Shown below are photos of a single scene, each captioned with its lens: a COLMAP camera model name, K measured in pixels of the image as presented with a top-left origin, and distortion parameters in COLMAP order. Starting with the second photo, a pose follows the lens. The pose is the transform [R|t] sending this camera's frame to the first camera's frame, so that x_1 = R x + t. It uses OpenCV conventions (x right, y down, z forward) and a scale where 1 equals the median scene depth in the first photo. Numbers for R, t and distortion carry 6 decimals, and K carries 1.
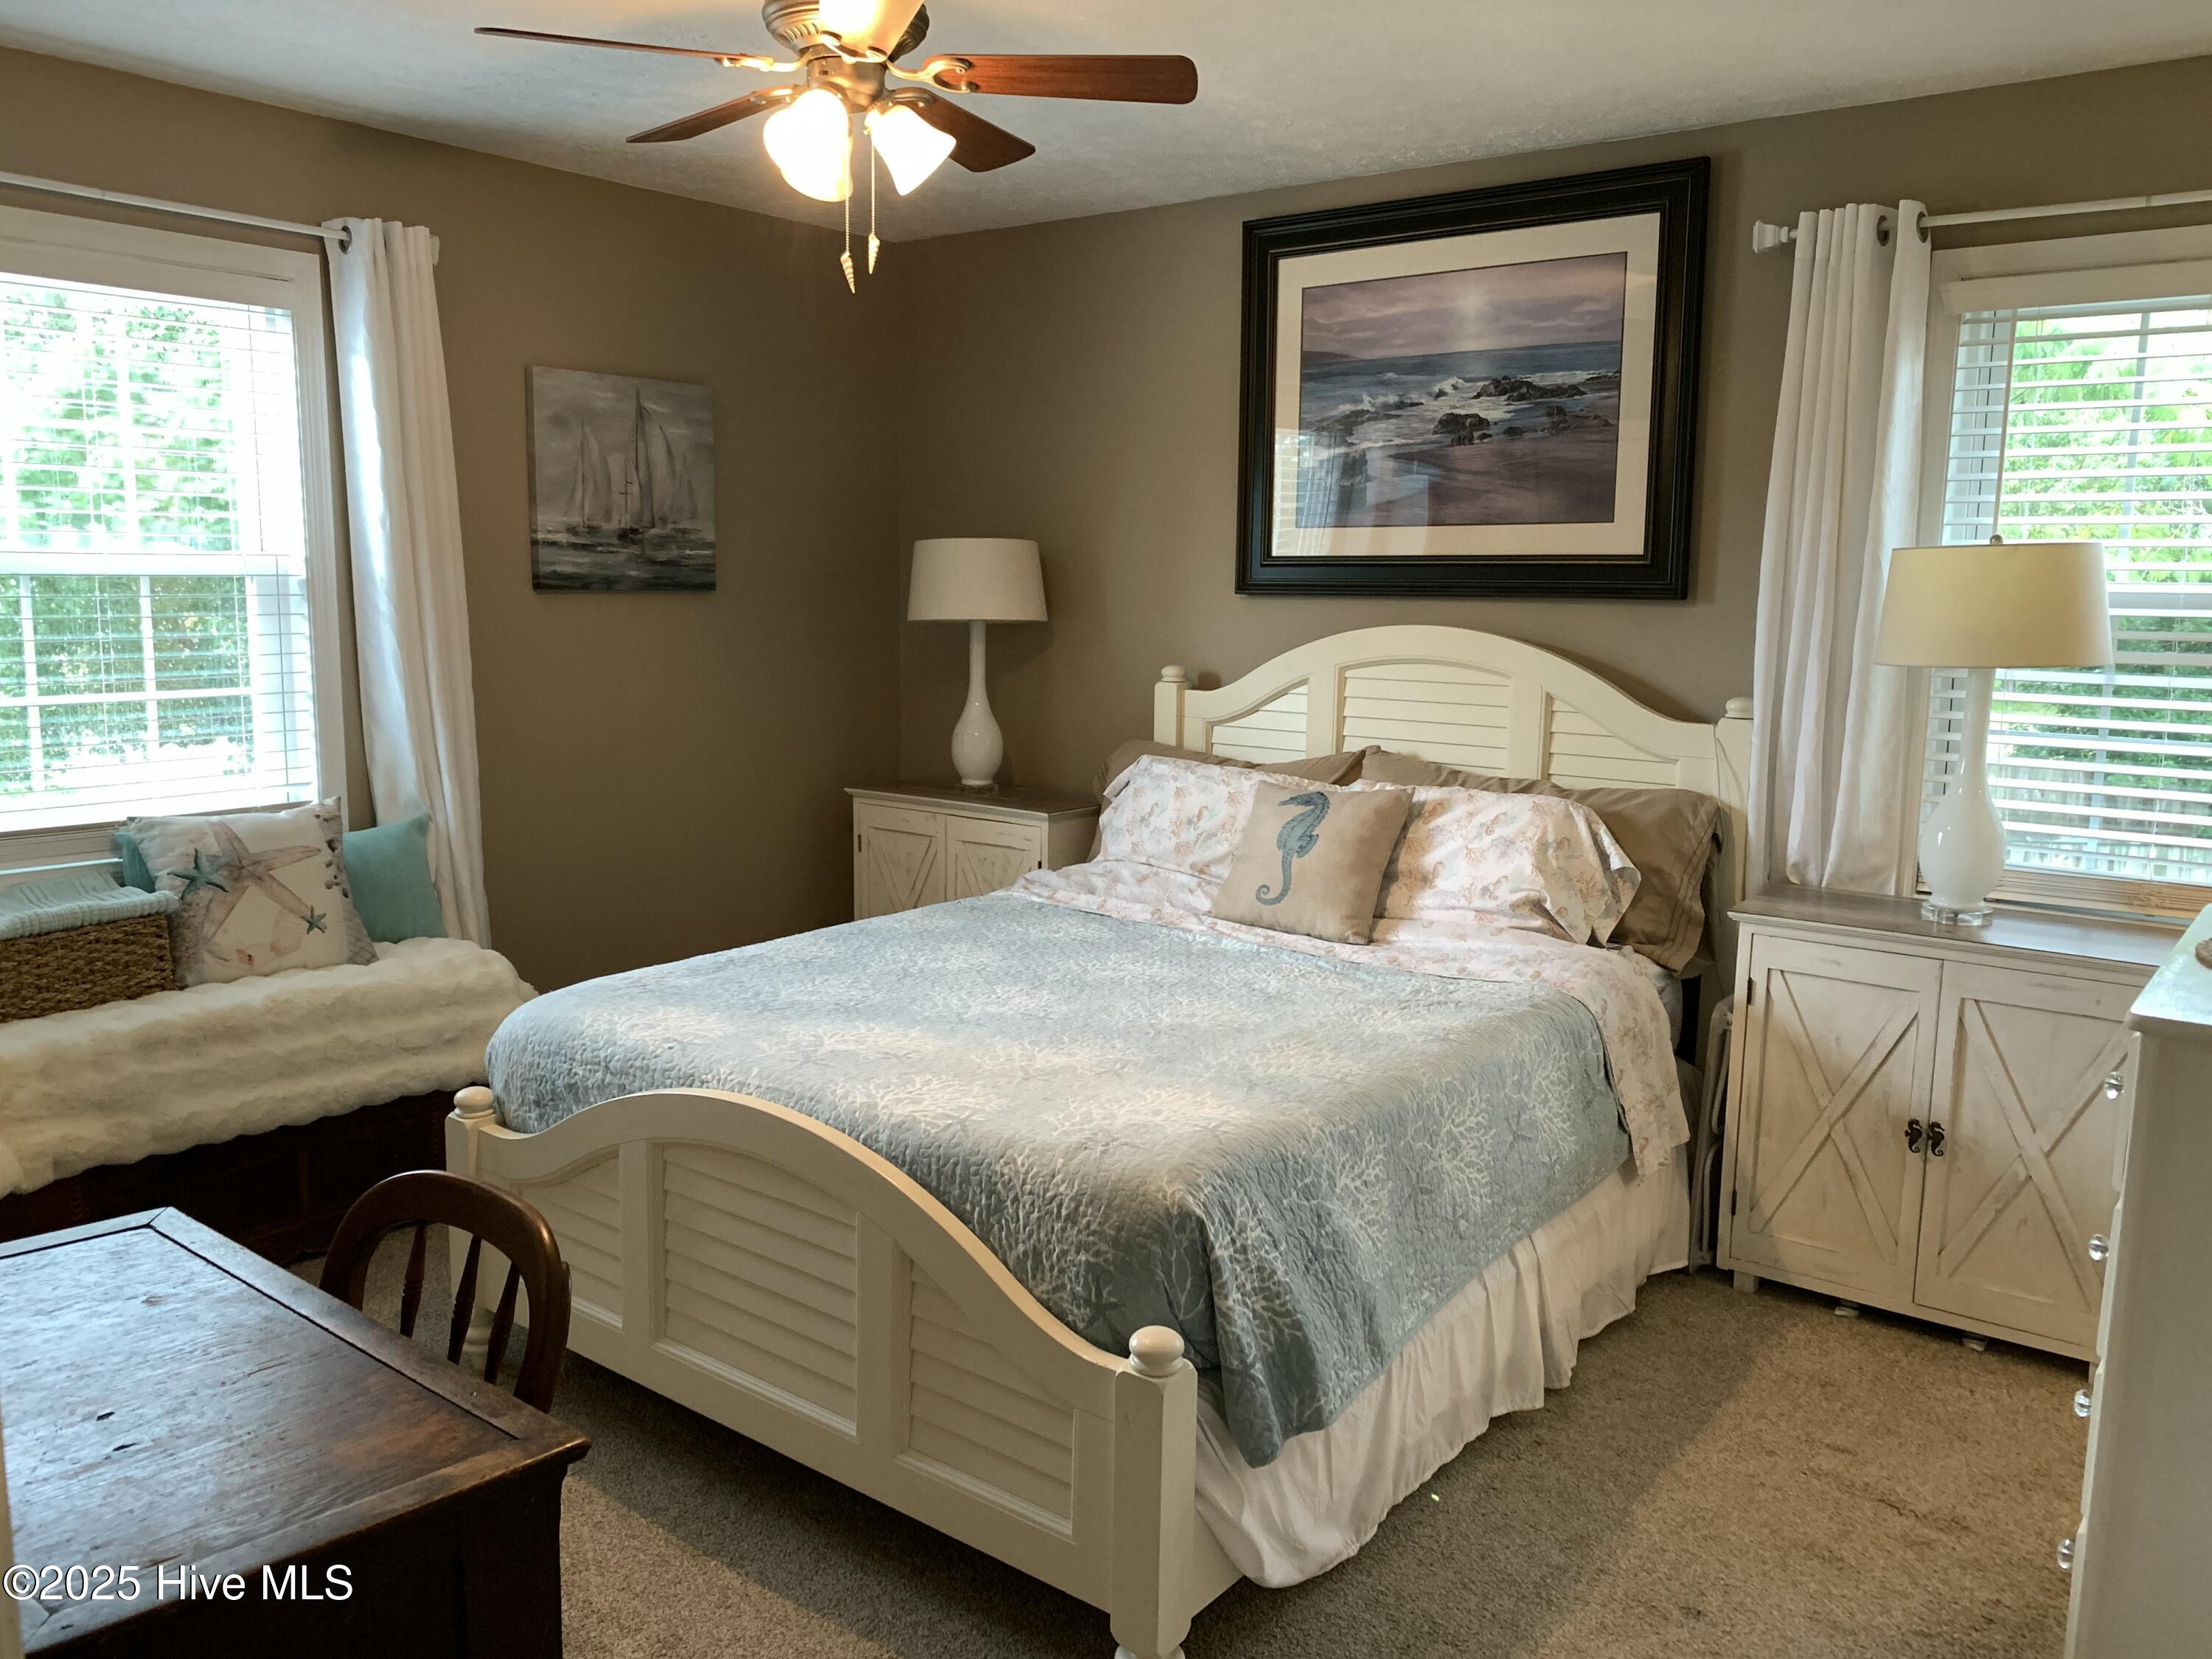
lens RADIAL K [[1683.7, 0, 1106.0], [0, 1683.7, 829.5], [0, 0, 1]] dist [0.010387, -0.034370]
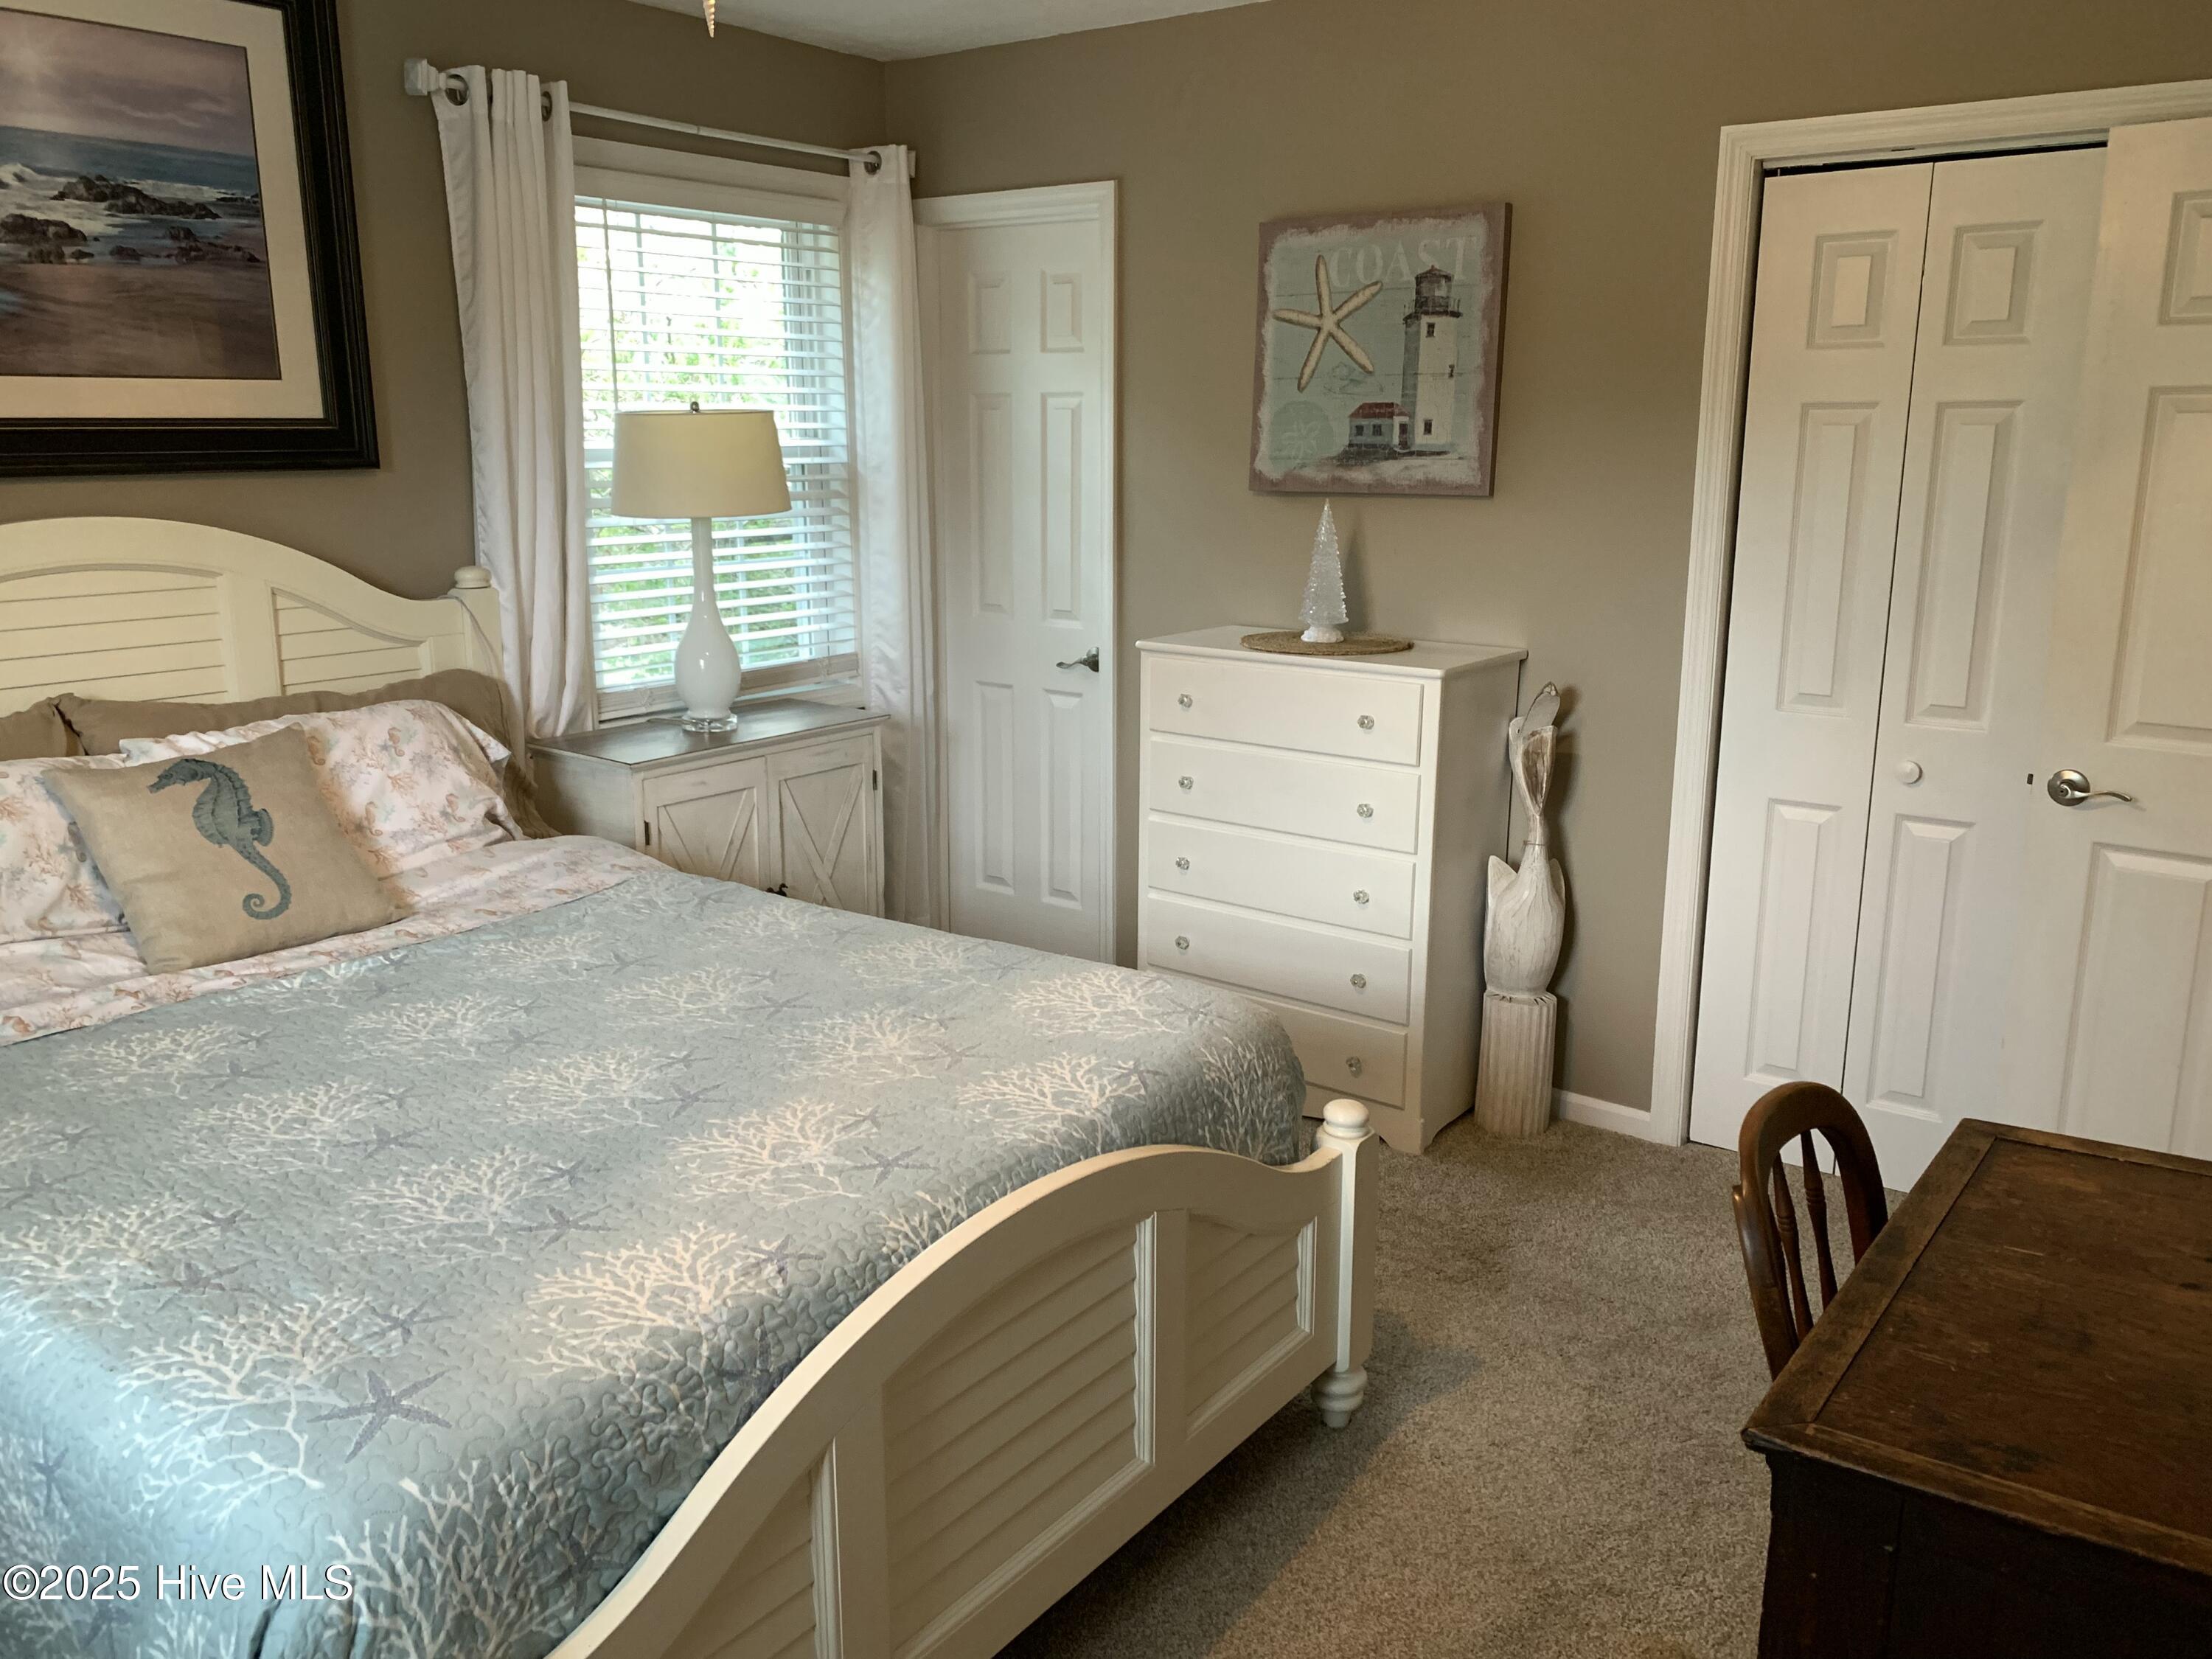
lens RADIAL K [[1712.3, 0, 1117.4], [0, 1712.3, 807.7], [0, 0, 1]] dist [0.000639, 0.000142]
pose [[-0.033074, -0.233665, 0.971755, -0.599106], [0.146996, 0.960576, 0.235980, -0.116759], [-0.988584, 0.150649, 0.002577, 0.614941]]
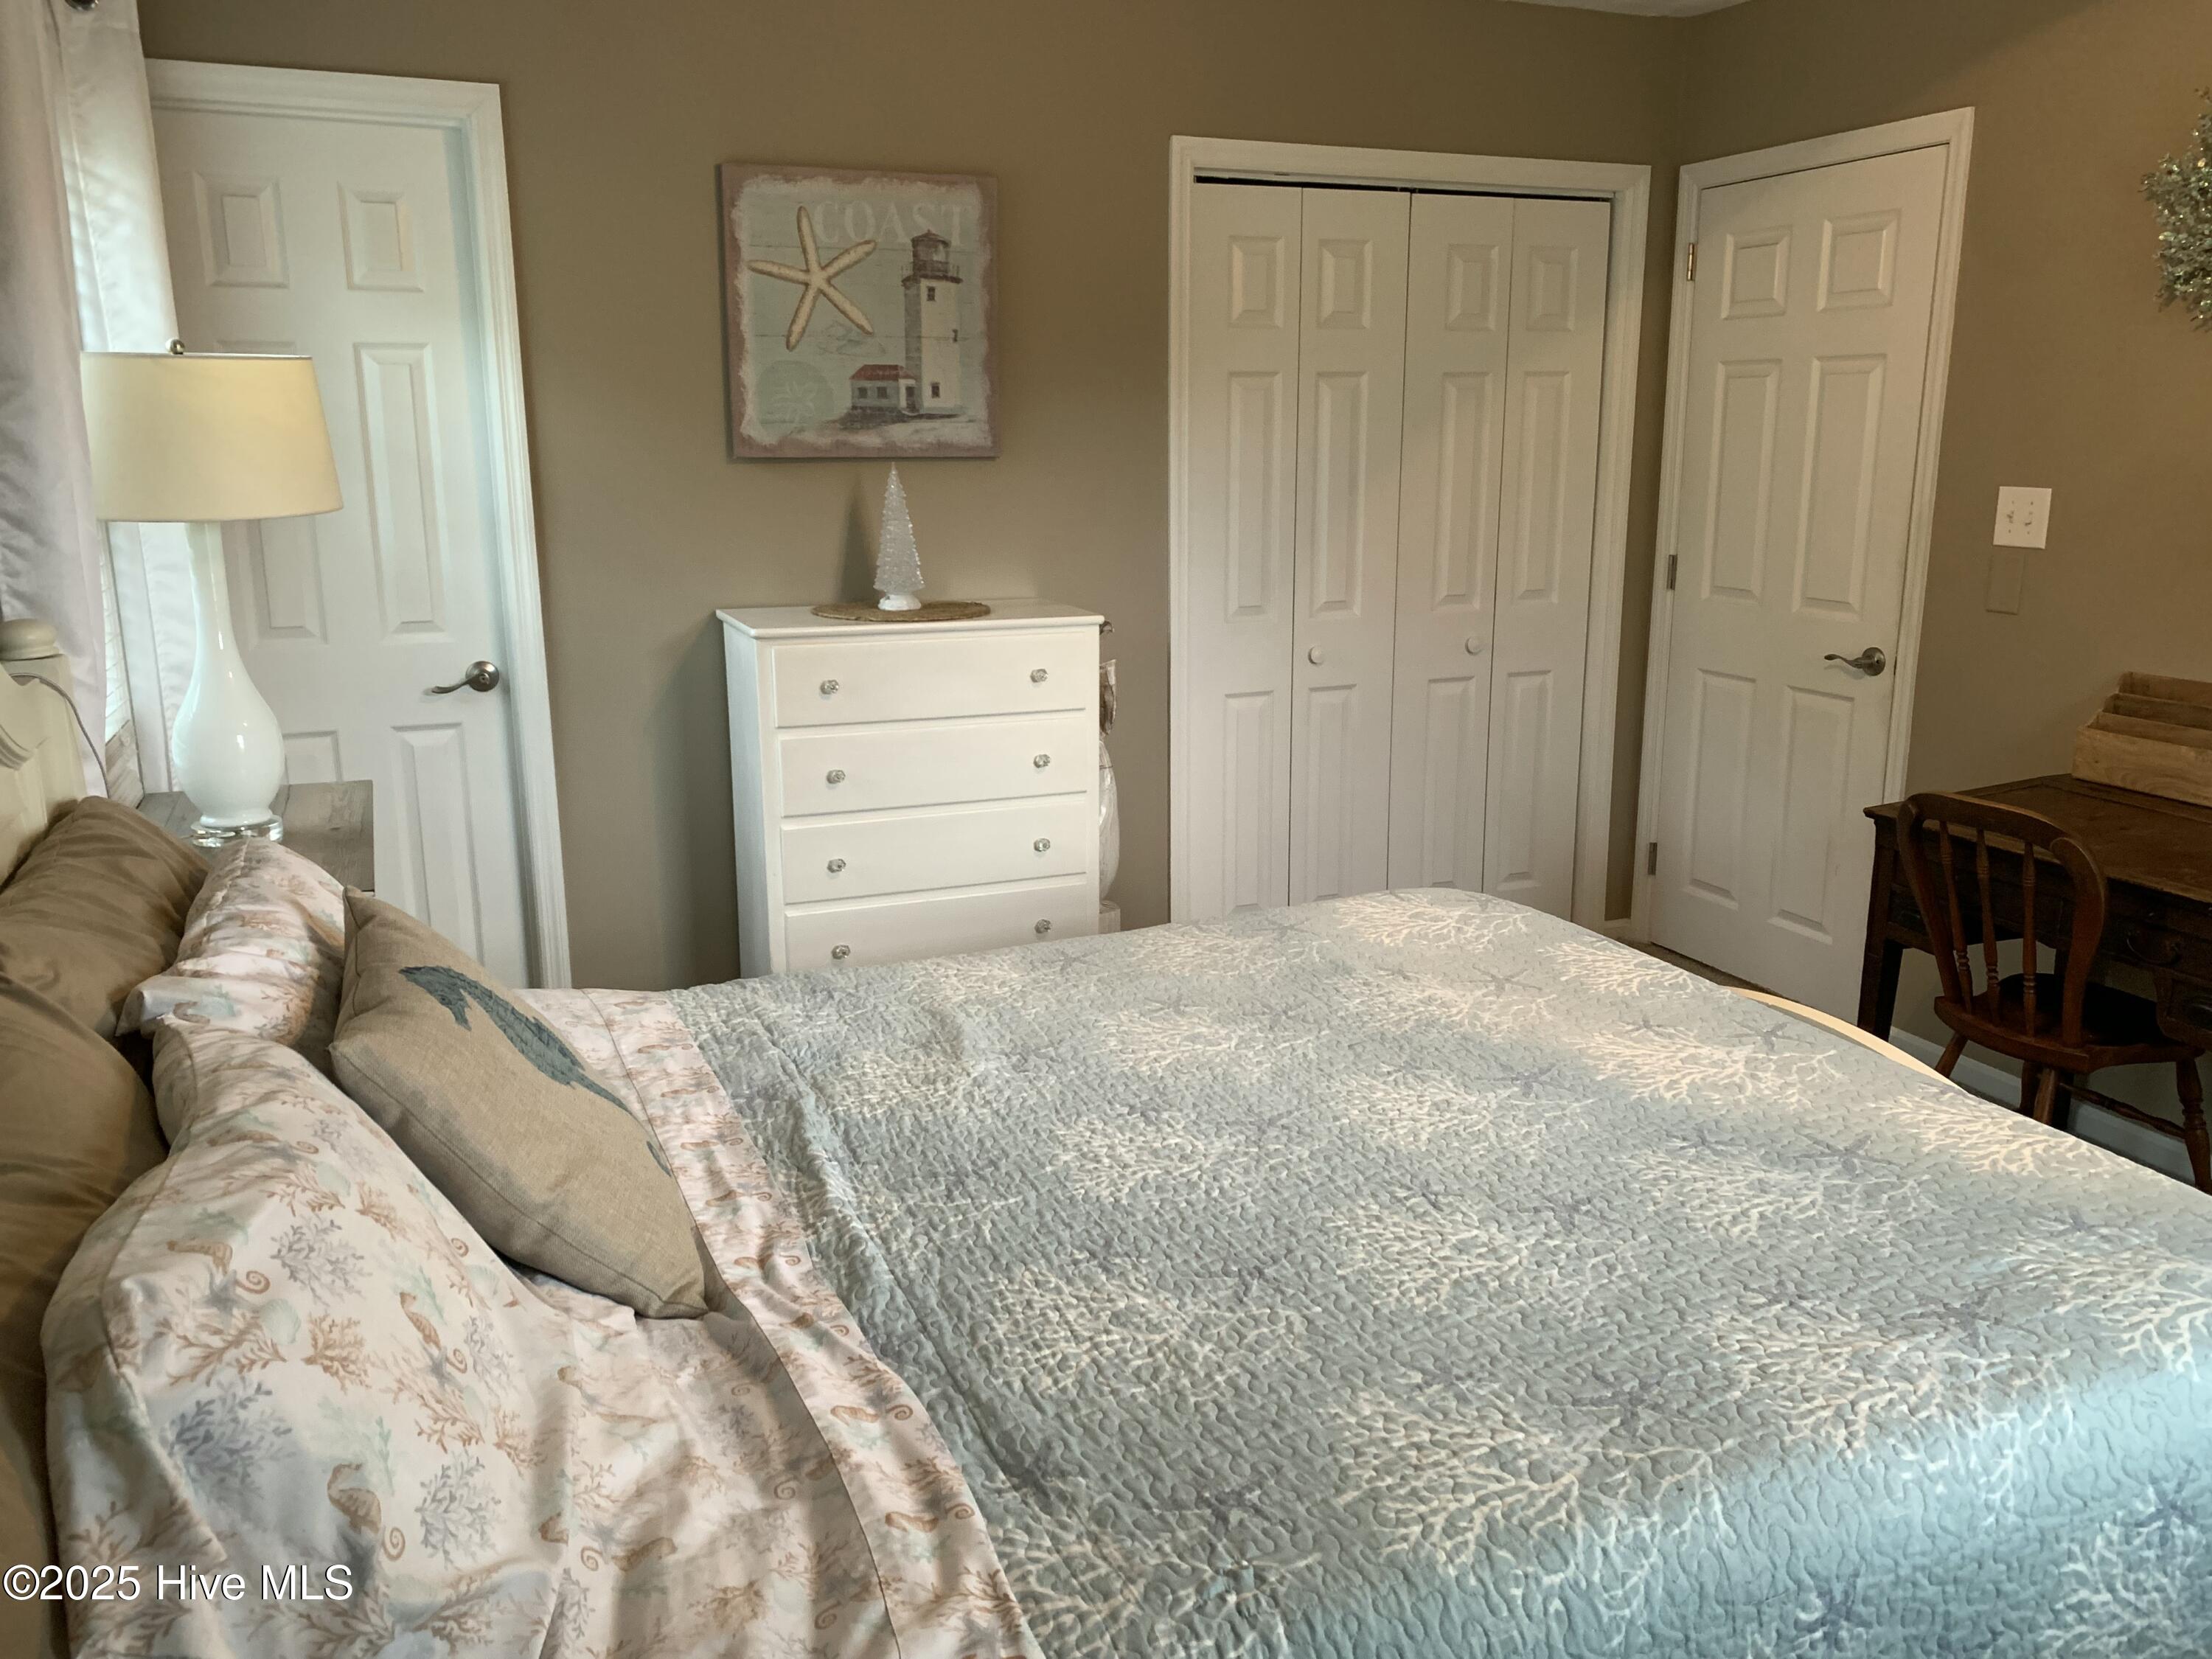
lens RADIAL K [[1683.7, 0, 1106.0], [0, 1683.7, 829.5], [0, 0, 1]] dist [0.010387, -0.034370]
pose [[-0.870450, -0.134207, 0.473609, -0.192451], [0.057611, 0.927731, 0.368776, -0.186865], [-0.488874, 0.348287, -0.799812, 1.229864]]
